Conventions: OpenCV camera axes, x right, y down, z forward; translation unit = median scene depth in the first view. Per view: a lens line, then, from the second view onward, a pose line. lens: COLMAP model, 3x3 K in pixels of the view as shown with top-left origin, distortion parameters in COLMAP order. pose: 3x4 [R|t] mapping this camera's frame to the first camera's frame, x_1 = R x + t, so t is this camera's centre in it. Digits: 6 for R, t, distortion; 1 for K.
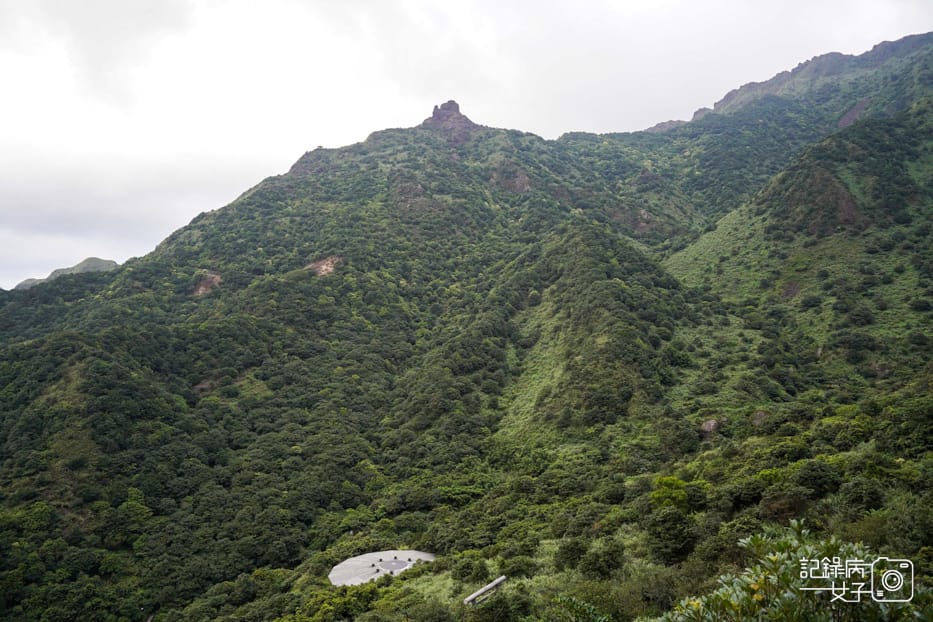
lens RADIAL K [[747.6, 0, 470.4], [0, 747.6, 312.5], [0, 0, 1]] dist [-0.026429, 0.032830]
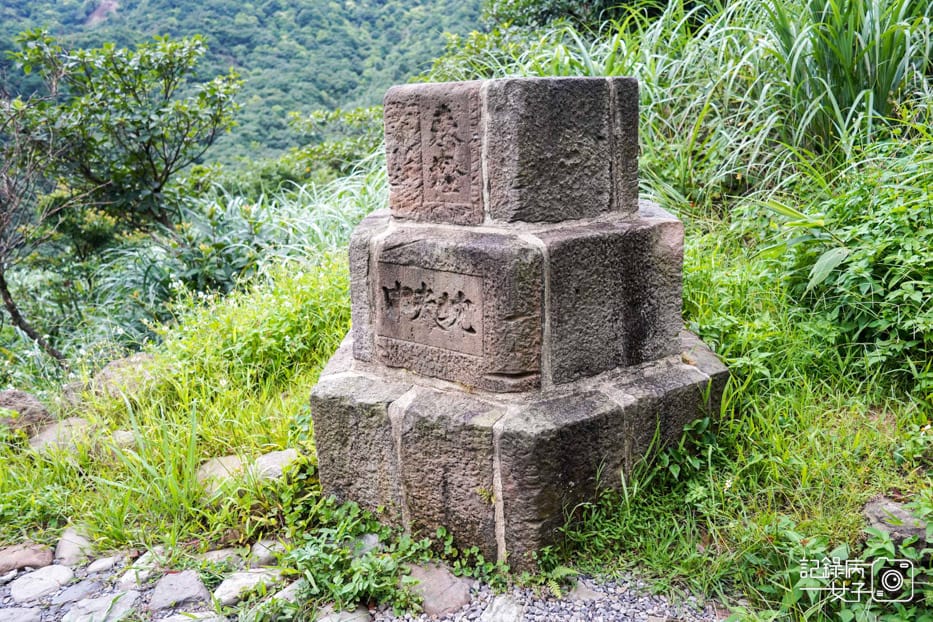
lens RADIAL K [[747.6, 0, 471.5], [0, 747.6, 319.3], [0, 0, 1]] dist [-0.026429, 0.032830]
pose [[0.999831, -0.017480, 0.005642, 0.023957], [0.015268, 0.961678, 0.273757, 0.059956], [-0.010211, -0.273625, 0.961782, 0.143894]]
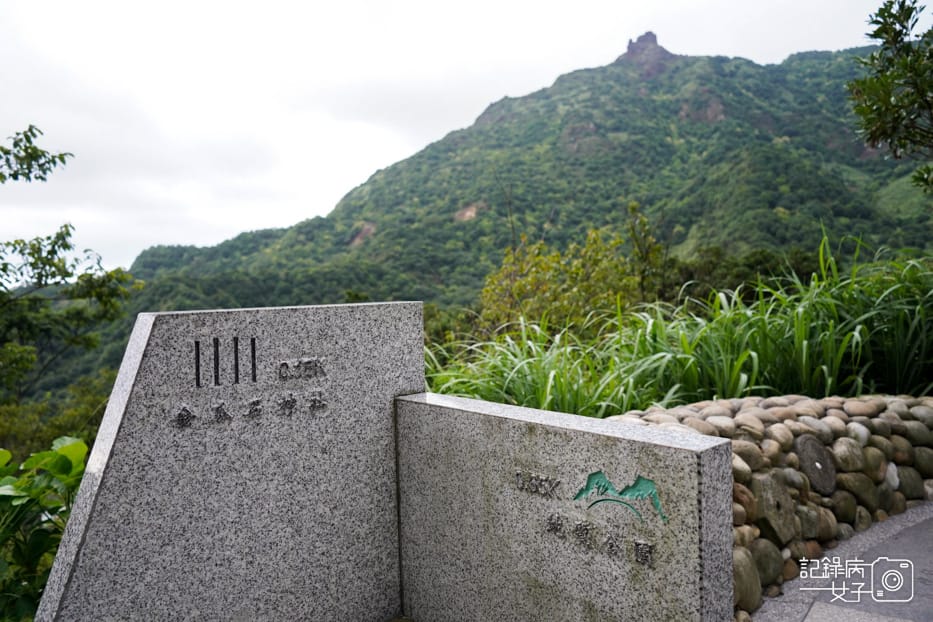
lens RADIAL K [[747.6, 0, 465.3], [0, 747.6, 309.6], [0, 0, 1]] dist [-0.026429, 0.032830]
pose [[0.934270, 0.000298, -0.356566, 0.131167], [0.014290, 0.999165, 0.038279, 0.023725], [0.356279, -0.040858, 0.933486, 0.088723]]
